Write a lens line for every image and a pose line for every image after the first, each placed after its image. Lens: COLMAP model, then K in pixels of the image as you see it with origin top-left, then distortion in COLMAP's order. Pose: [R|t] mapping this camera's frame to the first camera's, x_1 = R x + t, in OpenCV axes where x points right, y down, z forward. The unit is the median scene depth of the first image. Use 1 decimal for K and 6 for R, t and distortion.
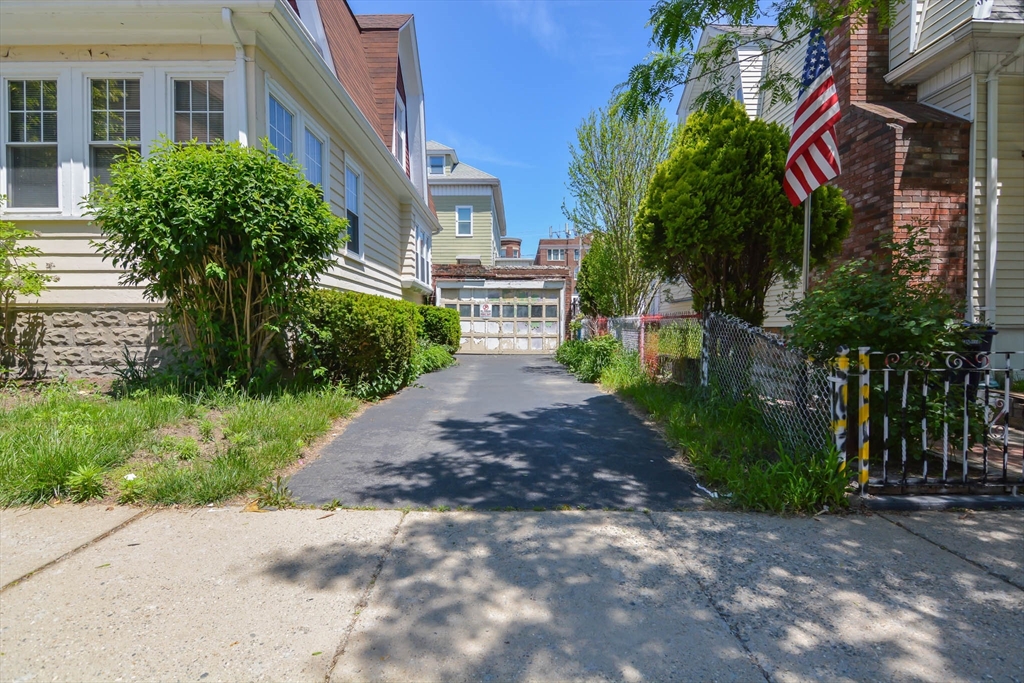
lens RADIAL K [[492.9, 0, 512.6], [0, 492.9, 343.6], [0, 0, 1]] dist [0.011783, -0.010834]
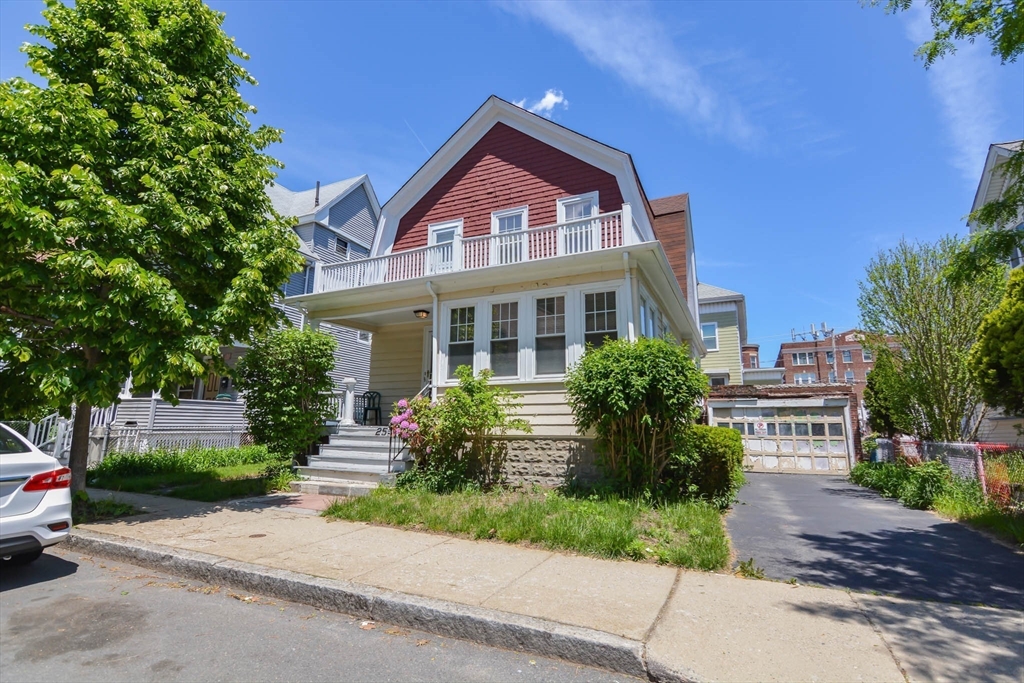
lens RADIAL K [[492.9, 0, 512.6], [0, 492.9, 343.6], [0, 0, 1]] dist [0.011783, -0.010834]
pose [[0.908277, -0.069998, -0.412471, -0.245347], [-0.020835, 0.977113, -0.211700, -0.031949], [0.417849, 0.200876, 0.886031, -0.481833]]
